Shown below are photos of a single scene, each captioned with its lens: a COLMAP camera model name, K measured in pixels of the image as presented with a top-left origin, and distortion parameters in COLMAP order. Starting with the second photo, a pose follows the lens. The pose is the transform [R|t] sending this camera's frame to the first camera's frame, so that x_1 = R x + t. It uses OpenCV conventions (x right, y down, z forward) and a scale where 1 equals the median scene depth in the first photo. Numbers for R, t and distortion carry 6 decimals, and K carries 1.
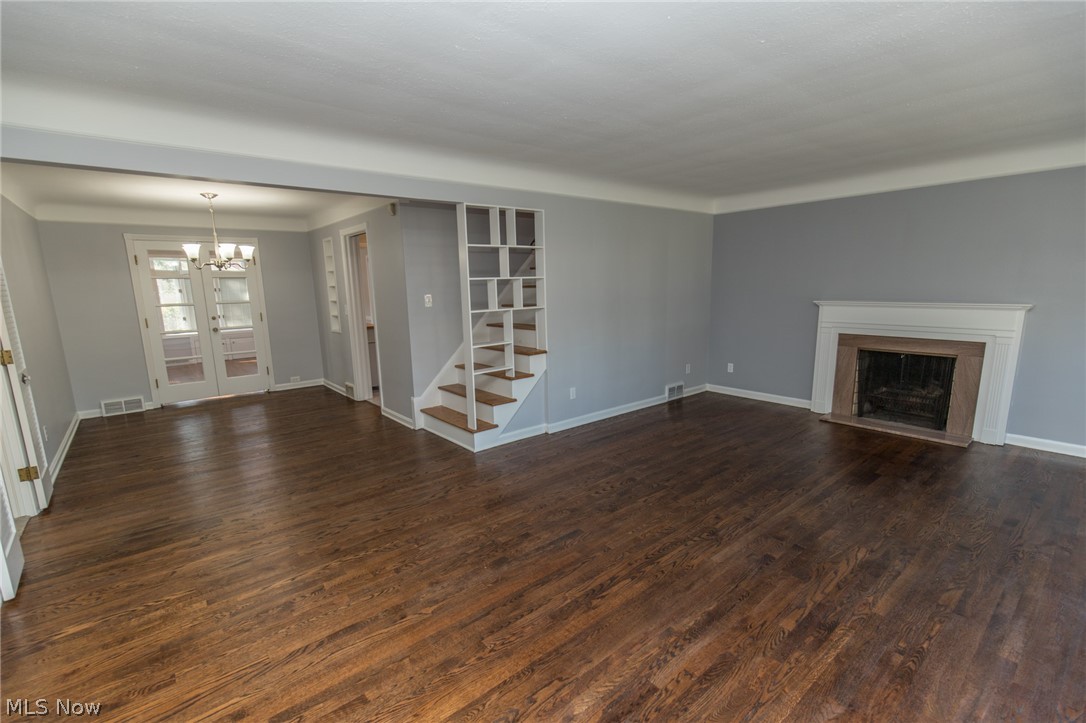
lens RADIAL K [[487.5, 0, 544.0], [0, 487.5, 372.3], [0, 0, 1]] dist [0.011148, 0.000065]
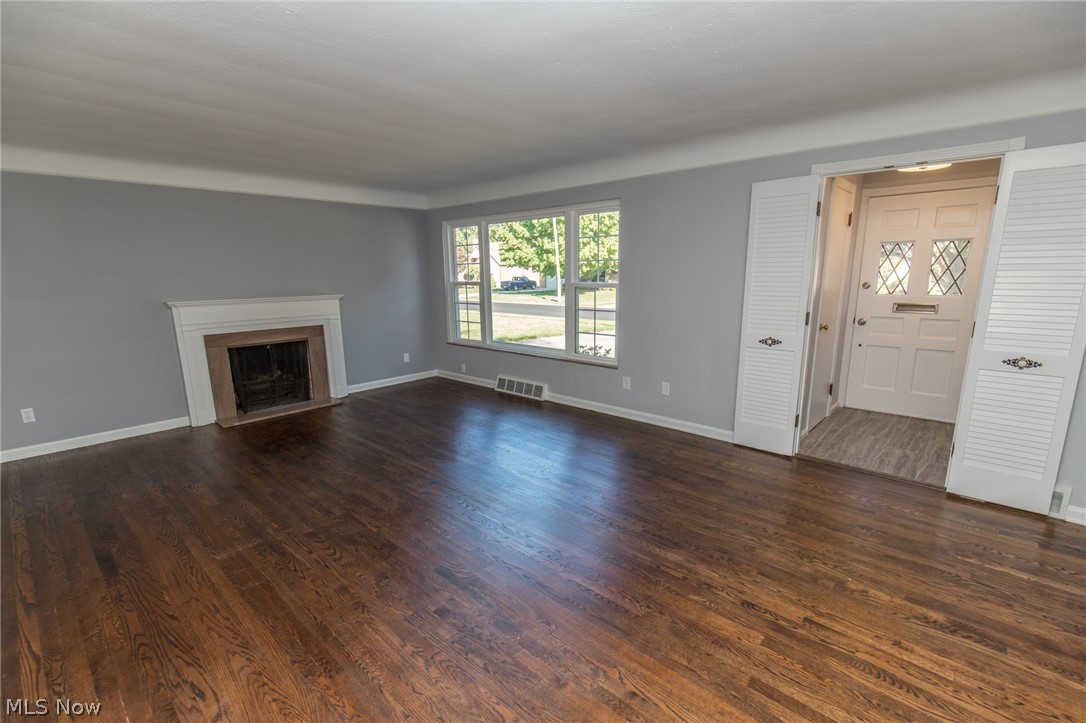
lens RADIAL K [[487.5, 0, 544.0], [0, 487.5, 372.3], [0, 0, 1]] dist [0.011148, 0.000065]
pose [[-0.140447, -0.182518, 0.973120, -0.470384], [0.196009, 0.958283, 0.208024, -0.091279], [-0.970492, 0.219957, -0.098813, 0.554734]]
